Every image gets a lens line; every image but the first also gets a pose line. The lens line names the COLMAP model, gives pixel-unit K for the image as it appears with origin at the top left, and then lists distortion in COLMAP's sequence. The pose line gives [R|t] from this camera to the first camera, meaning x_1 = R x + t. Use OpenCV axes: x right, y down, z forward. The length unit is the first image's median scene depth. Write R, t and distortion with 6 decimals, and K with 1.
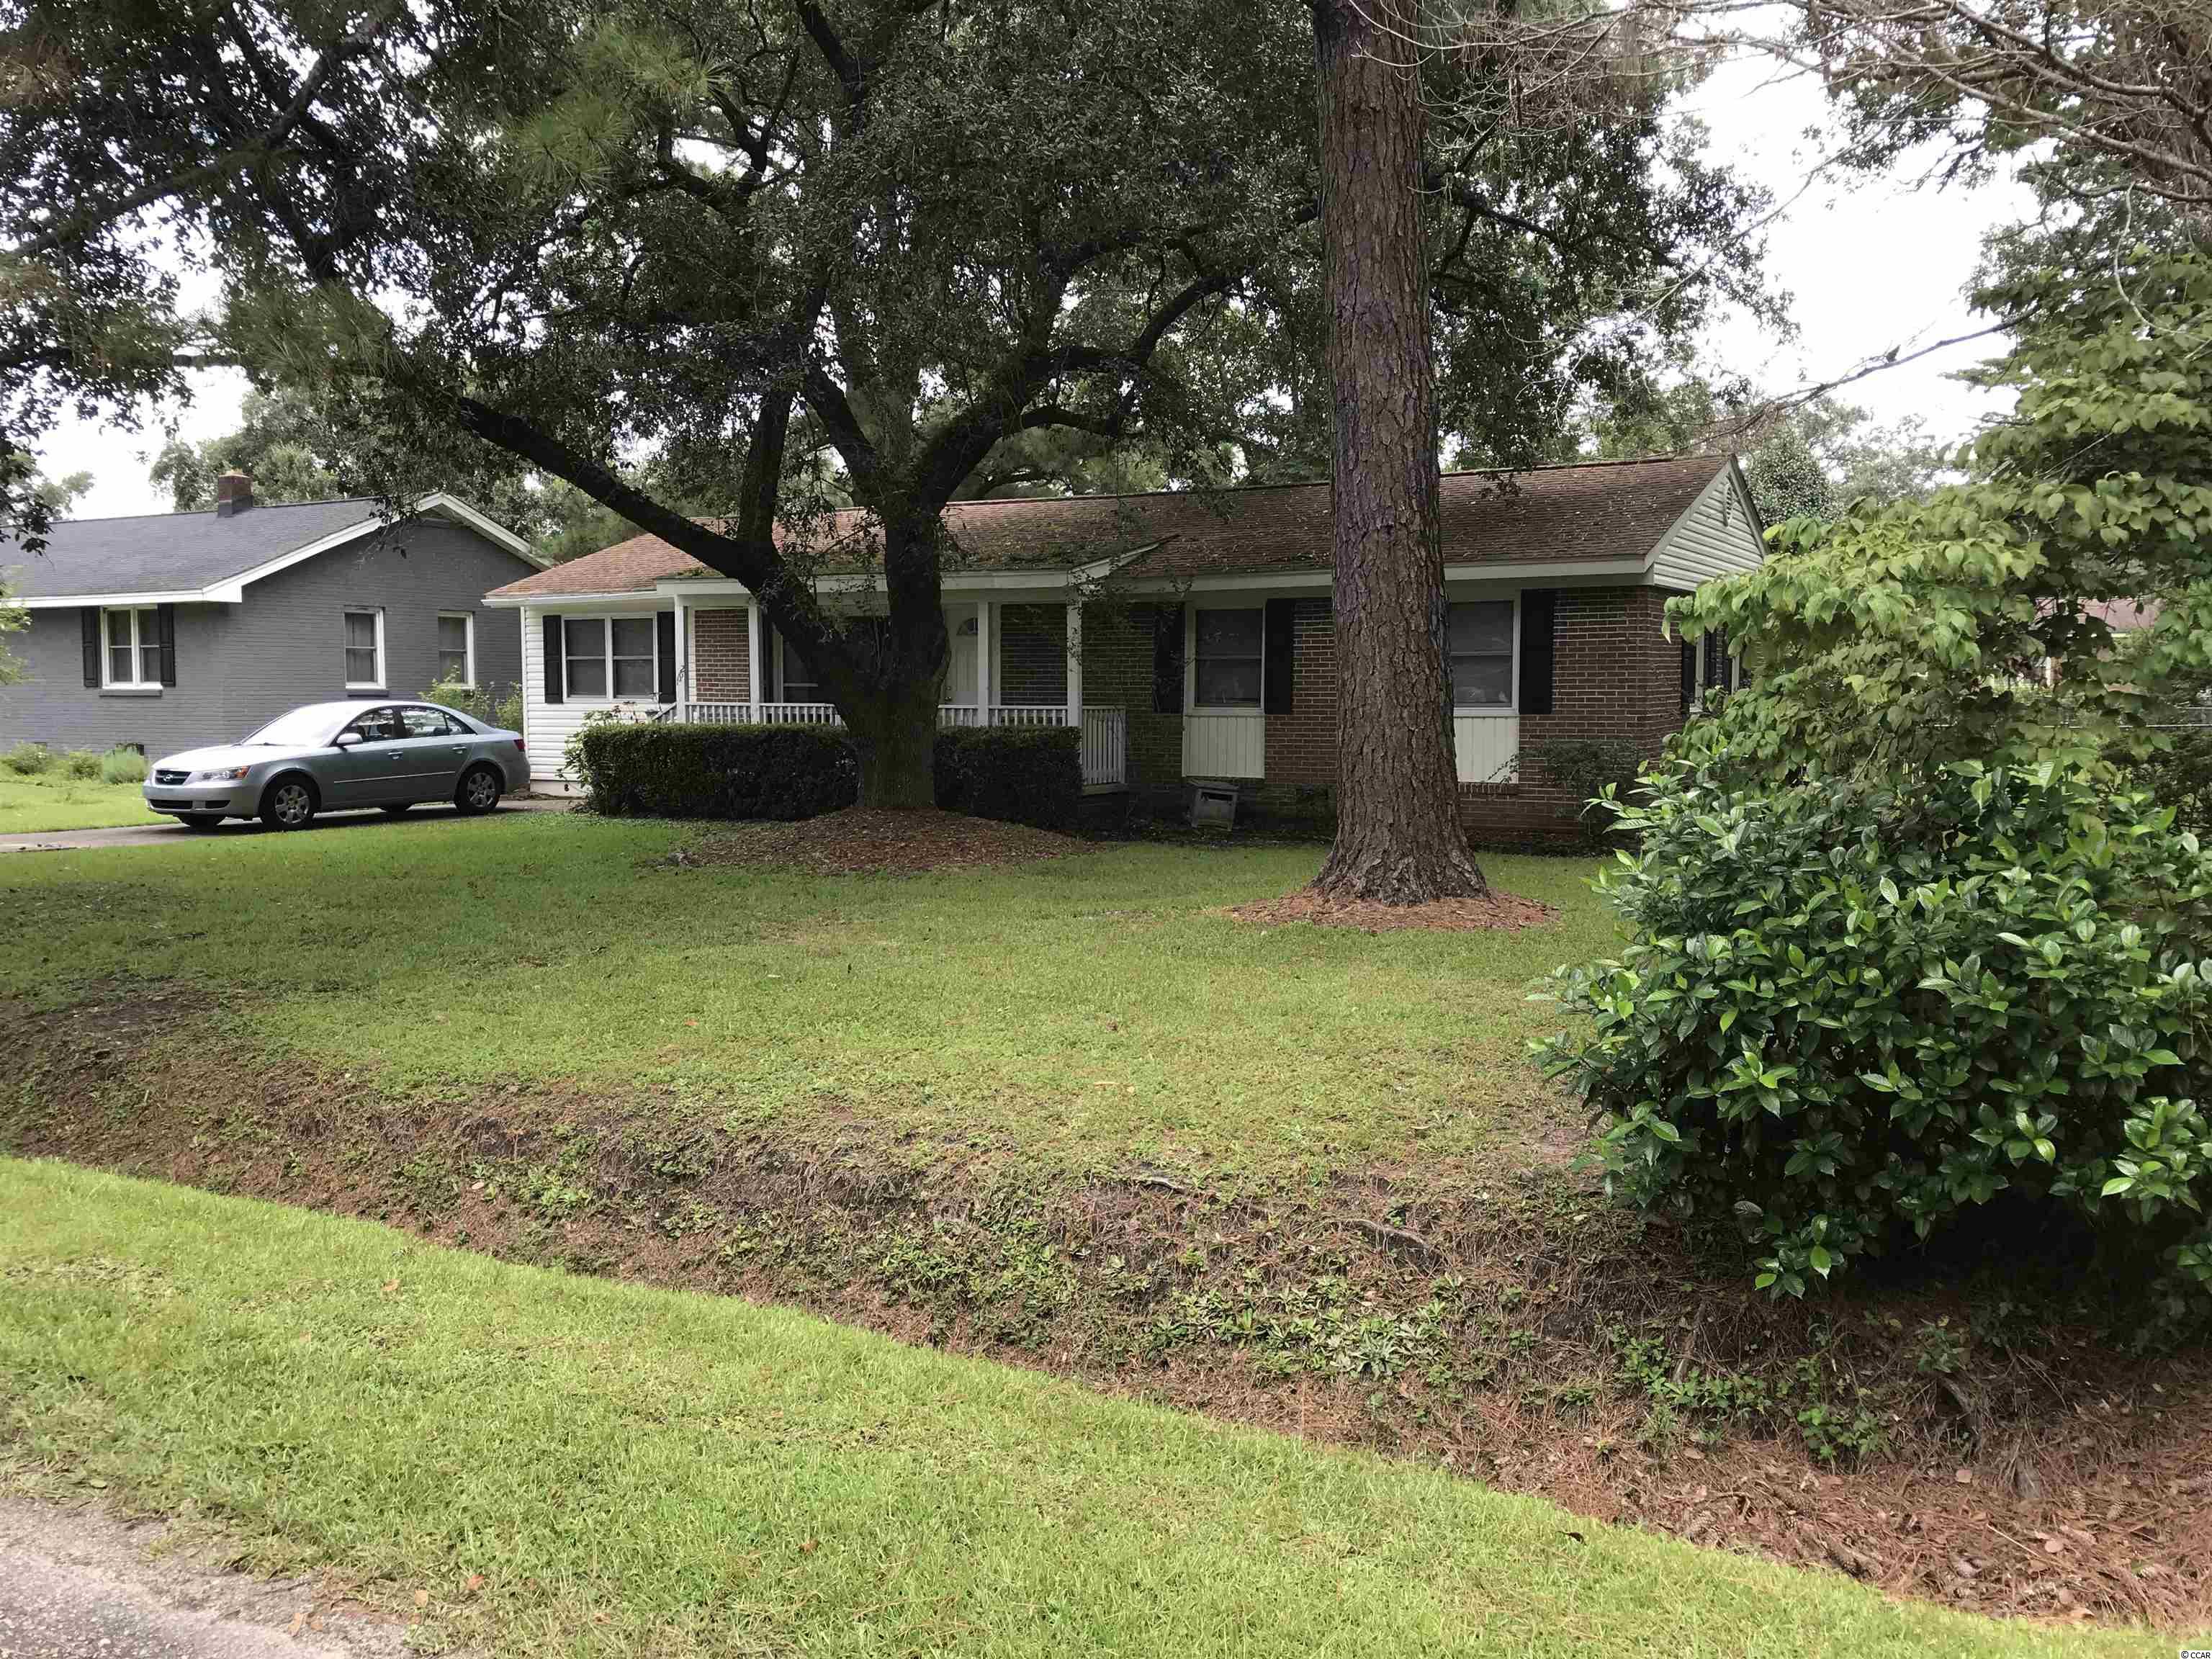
lens RADIAL K [[1813.9, 0, 1116.4], [0, 1813.9, 822.9], [0, 0, 1]] dist [0.011321, -0.001356]
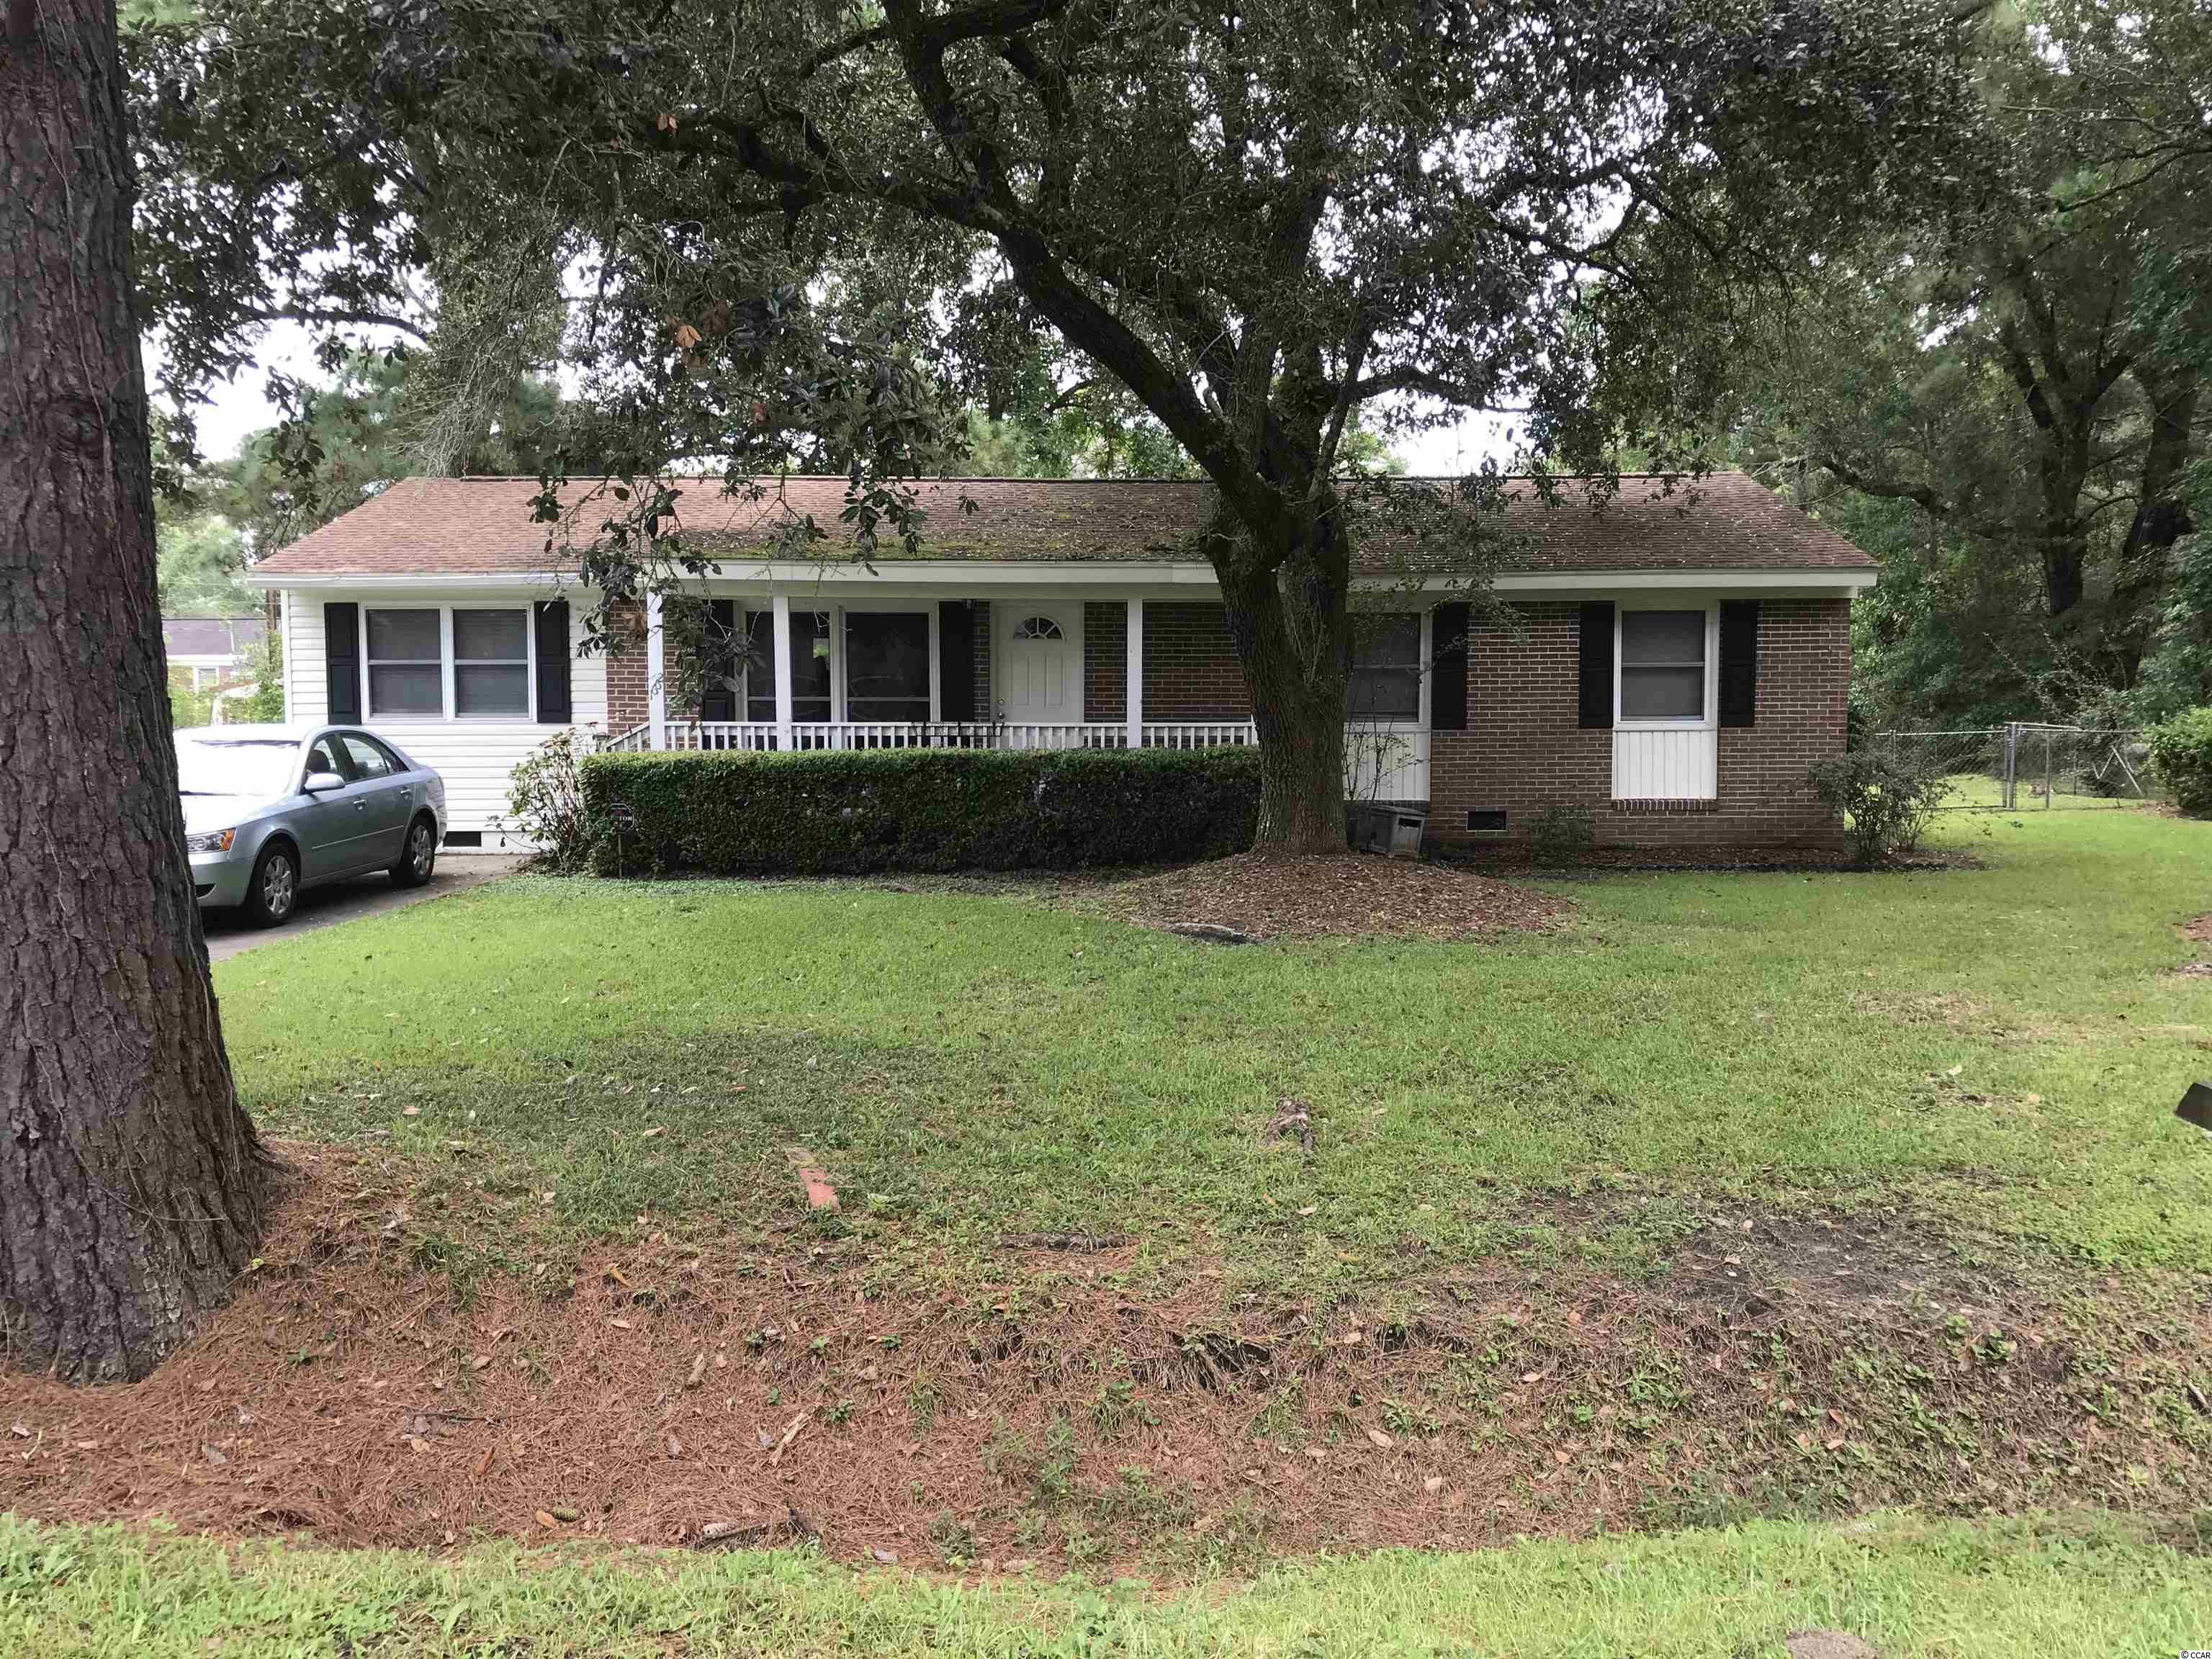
lens RADIAL K [[1813.9, 0, 1116.4], [0, 1813.9, 822.9], [0, 0, 1]] dist [0.011321, -0.001356]
pose [[0.867189, -0.035066, 0.496744, -0.502421], [0.039916, 0.999203, 0.000852, -0.020443], [-0.496378, 0.019089, 0.867897, 0.292934]]
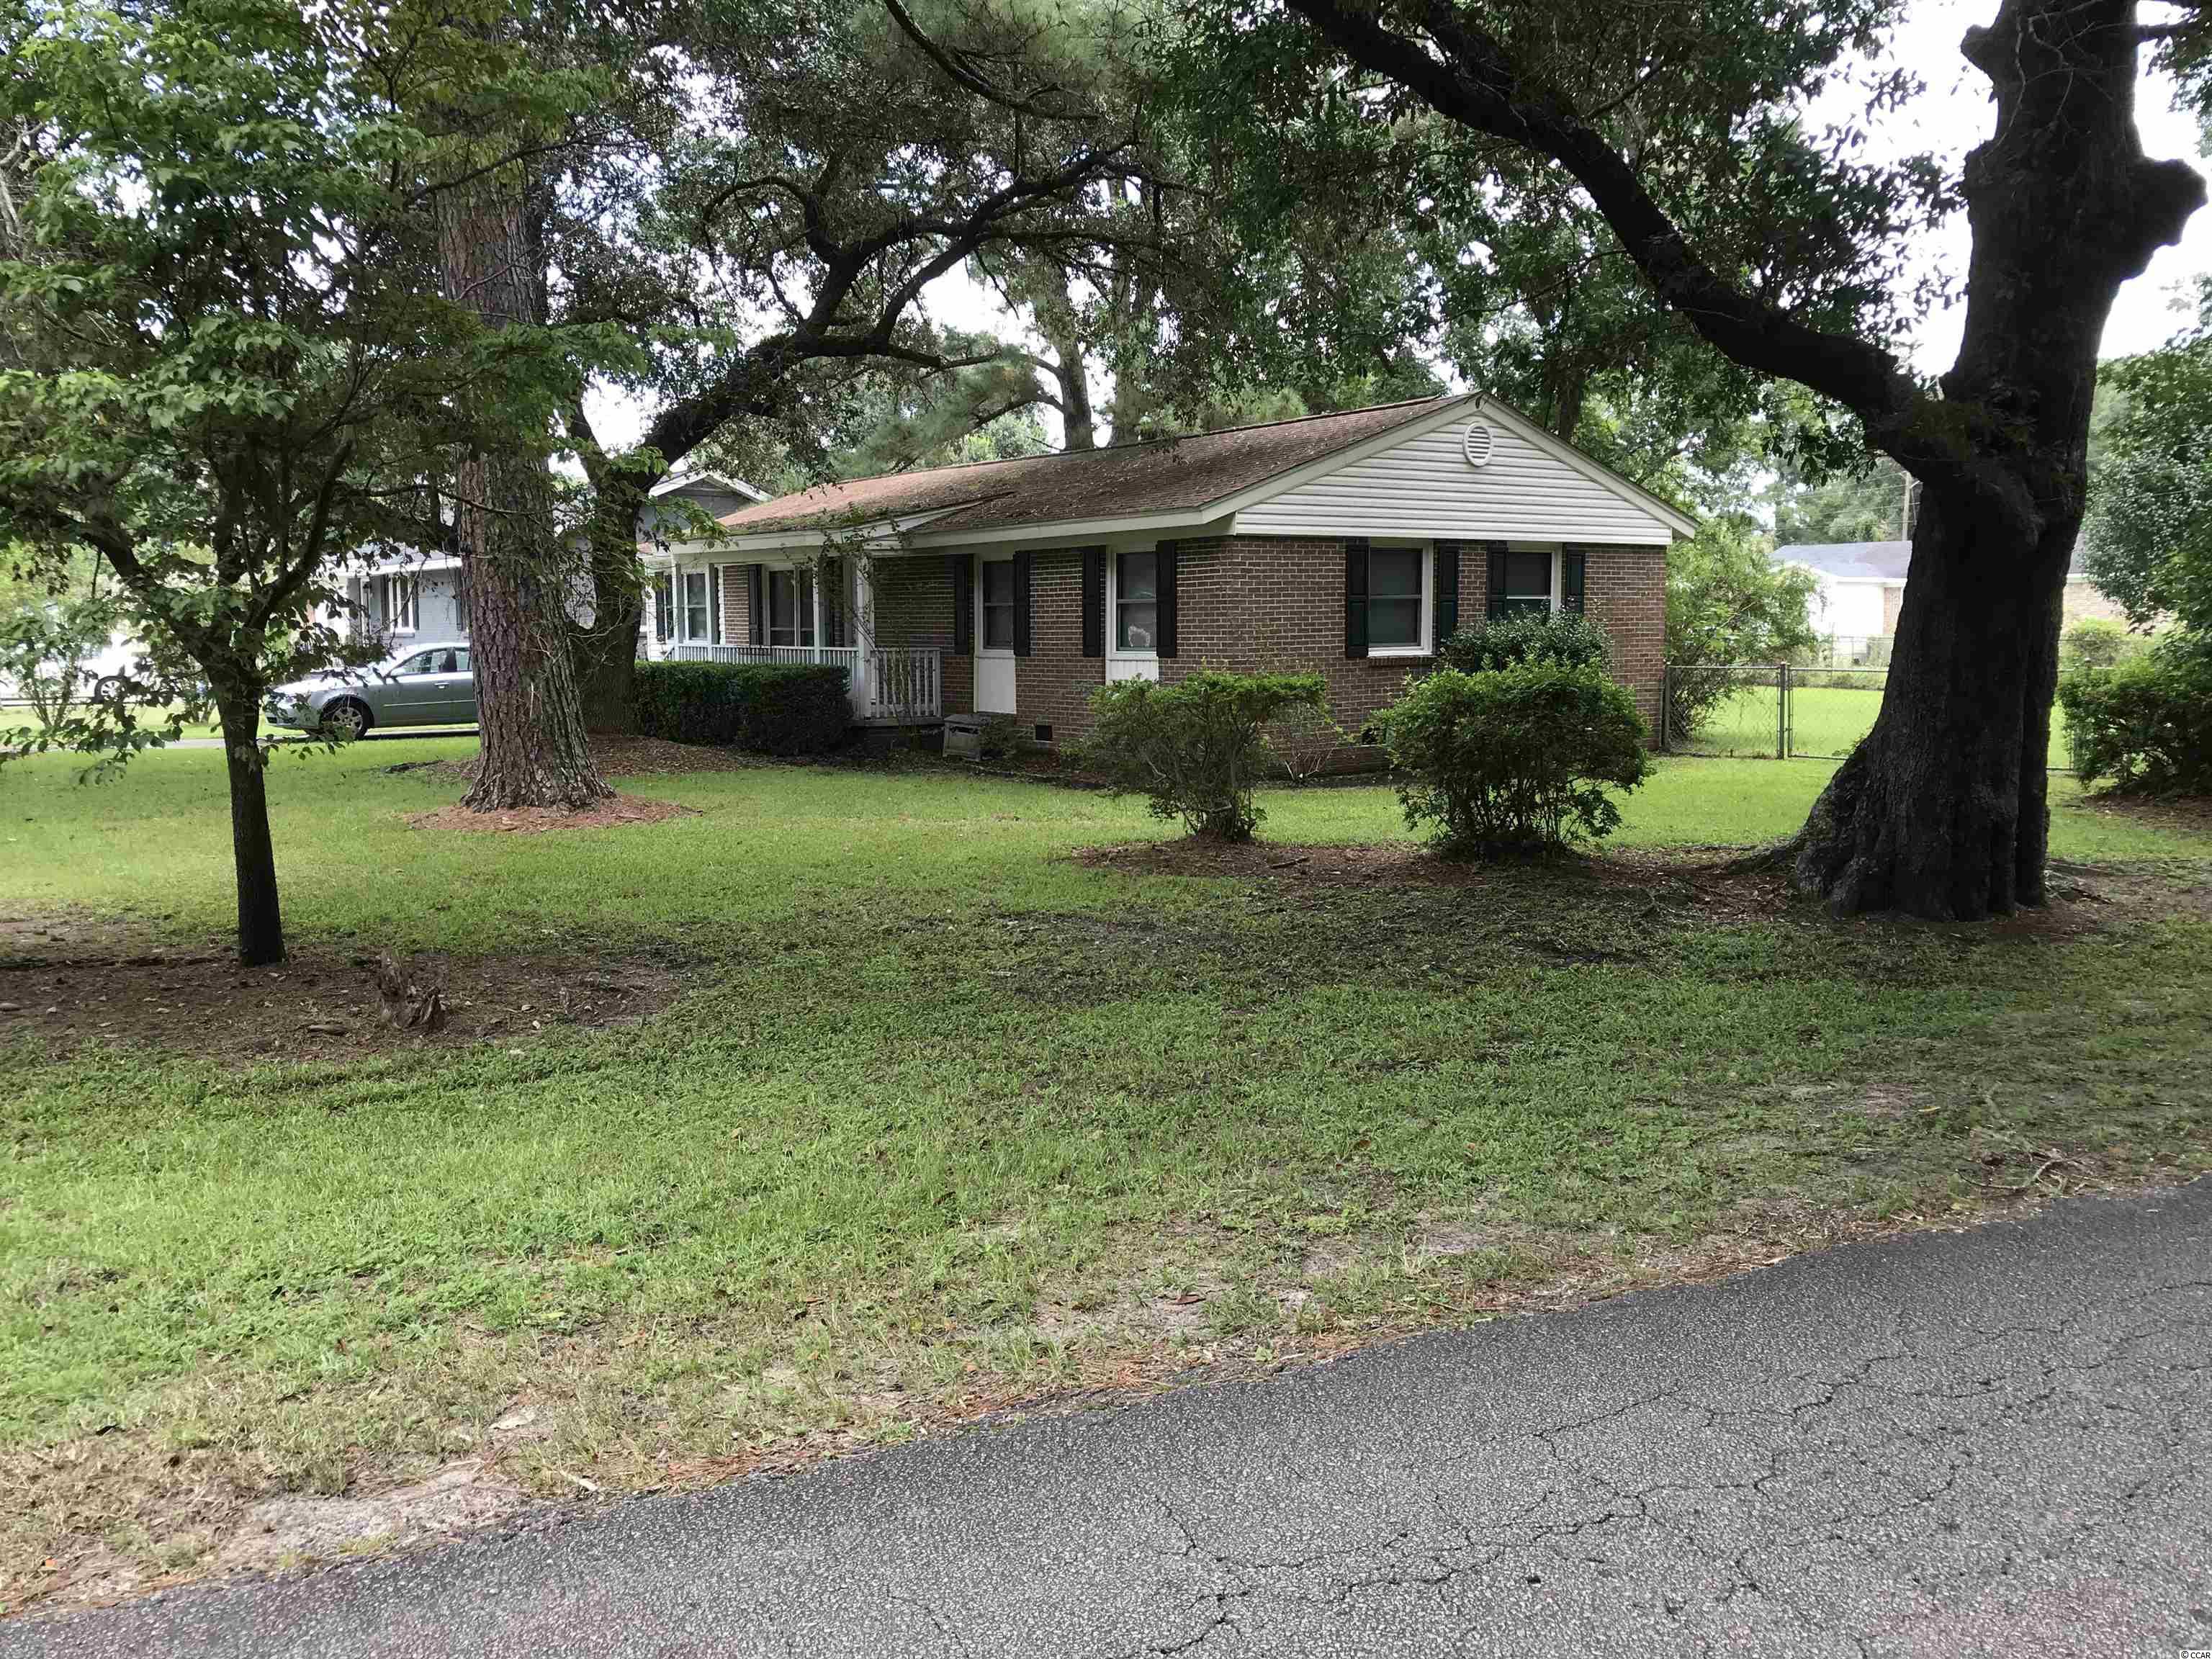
lens RADIAL K [[1813.9, 0, 1116.4], [0, 1813.9, 822.9], [0, 0, 1]] dist [0.011321, -0.001356]
pose [[0.914144, 0.041056, -0.403306, 0.577615], [-0.029147, 0.998940, 0.035627, -0.000005], [0.404341, -0.020813, 0.914371, 0.016907]]
